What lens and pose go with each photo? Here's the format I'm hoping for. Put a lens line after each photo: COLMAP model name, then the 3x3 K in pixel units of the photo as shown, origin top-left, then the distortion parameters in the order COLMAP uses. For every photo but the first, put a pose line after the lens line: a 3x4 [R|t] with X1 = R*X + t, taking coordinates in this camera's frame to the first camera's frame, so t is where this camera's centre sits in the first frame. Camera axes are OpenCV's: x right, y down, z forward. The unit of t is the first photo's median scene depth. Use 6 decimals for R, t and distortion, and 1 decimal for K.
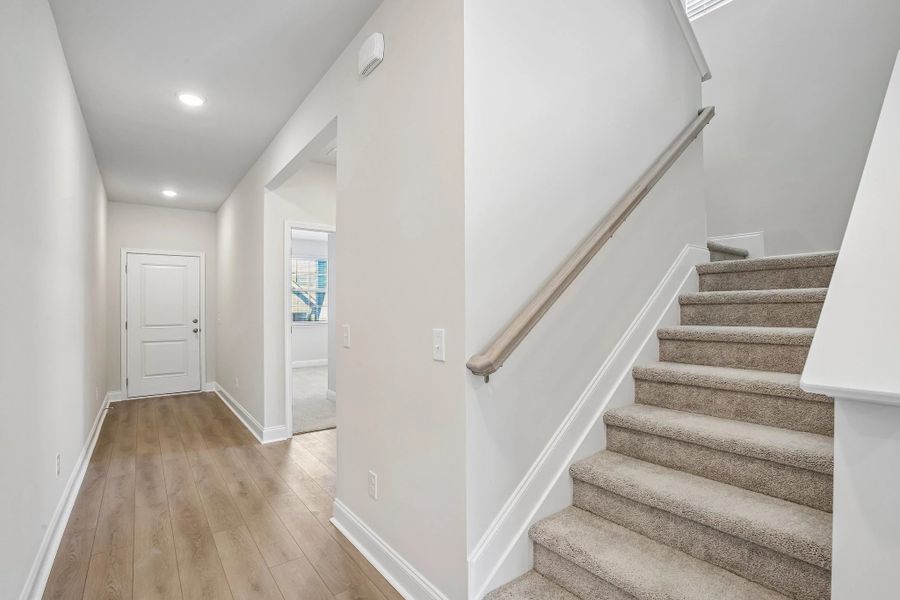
lens RADIAL K [[418.5, 0, 451.7], [0, 418.5, 306.8], [0, 0, 1]] dist [-0.024297, 0.000775]
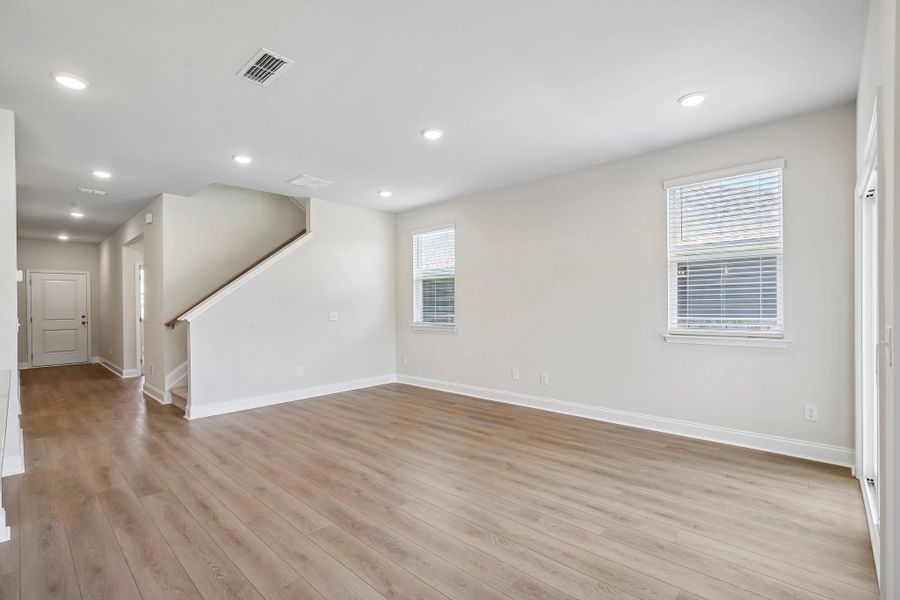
lens RADIAL K [[404.4, 0, 468.5], [0, 404.4, 308.0], [0, 0, 1]] dist [-0.020647, 0.000198]
pose [[0.978497, -0.006682, 0.206154, 0.496392], [0.004771, 0.999941, 0.009767, -0.004131], [-0.206207, -0.008573, 0.978471, -0.764287]]
